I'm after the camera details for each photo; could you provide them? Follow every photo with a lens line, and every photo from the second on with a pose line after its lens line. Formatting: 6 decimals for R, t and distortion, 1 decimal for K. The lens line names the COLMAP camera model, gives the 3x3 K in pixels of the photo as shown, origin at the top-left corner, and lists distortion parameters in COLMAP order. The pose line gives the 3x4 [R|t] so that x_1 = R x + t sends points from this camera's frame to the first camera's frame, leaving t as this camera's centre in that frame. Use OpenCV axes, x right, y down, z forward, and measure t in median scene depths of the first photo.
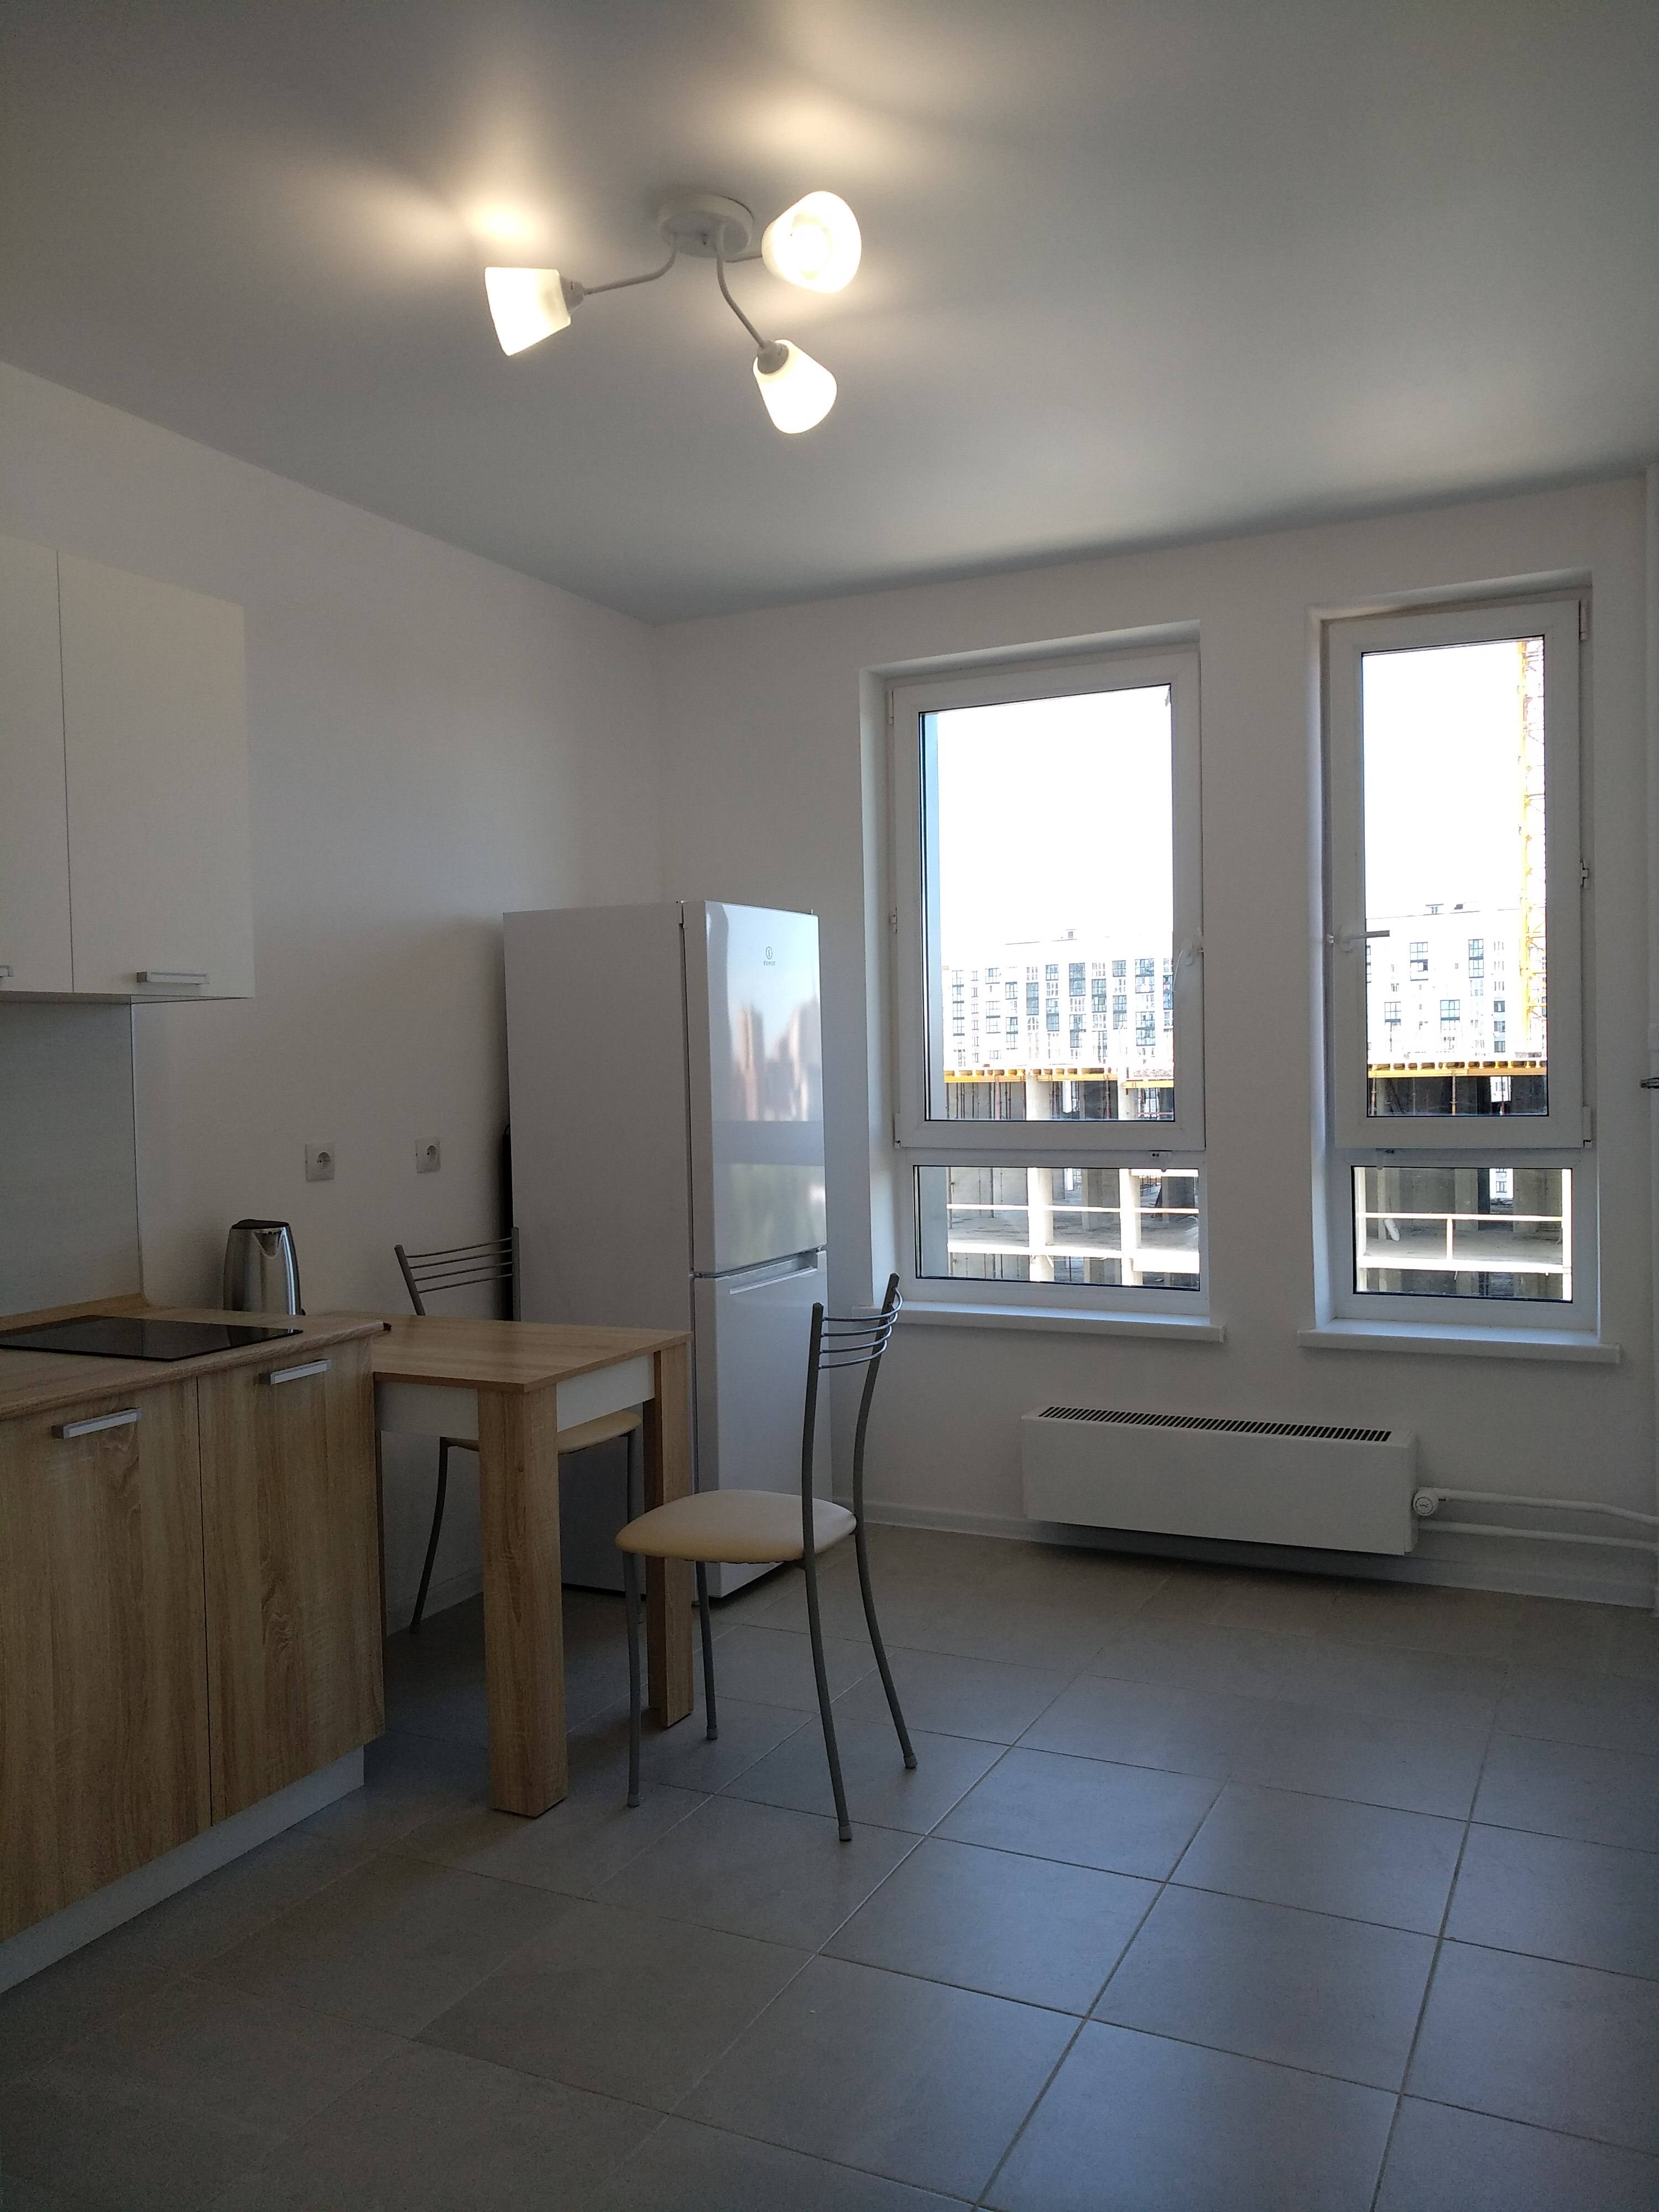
lens RADIAL K [[1710.2, 0, 853.4], [0, 1710.2, 1099.6], [0, 0, 1]] dist [0.005244, 0.013692]
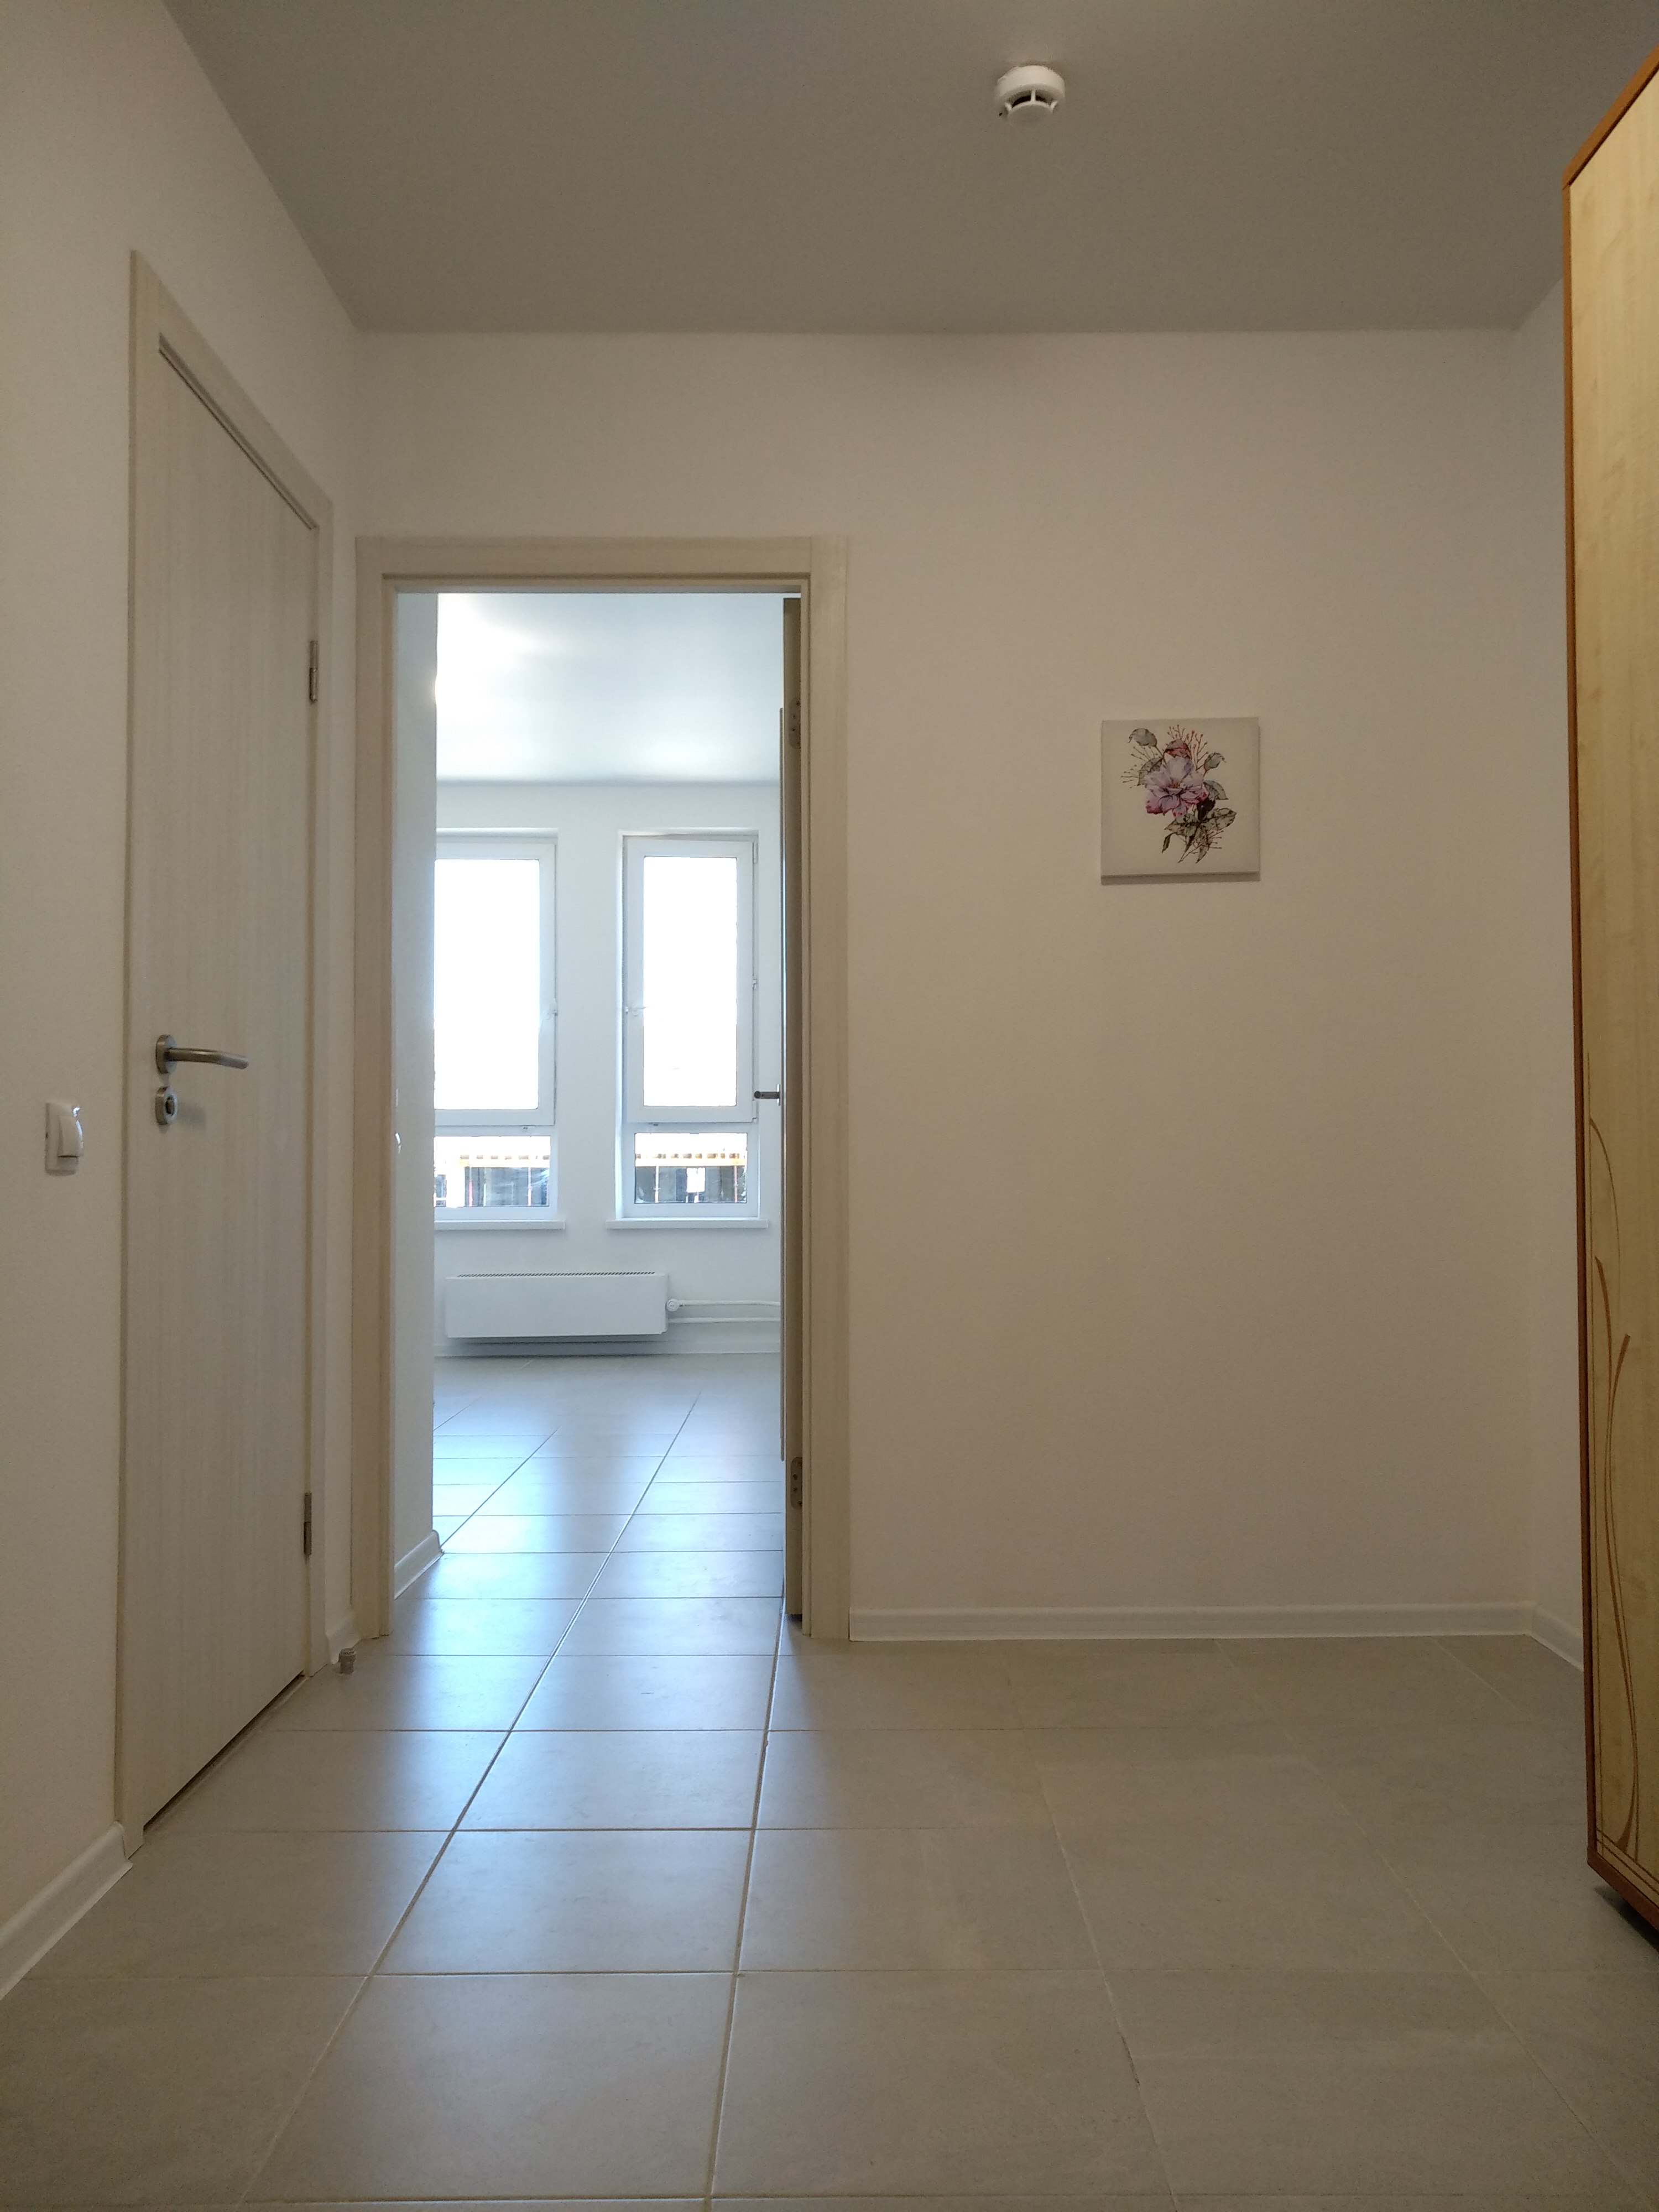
lens RADIAL K [[1710.2, 0, 827.8], [0, 1710.2, 1097.1], [0, 0, 1]] dist [0.005244, 0.013692]
pose [[0.904788, 0.035082, 0.424415, -0.331747], [-0.008637, 0.997908, -0.064074, 0.128509], [-0.425774, 0.054308, 0.903198, -0.819389]]
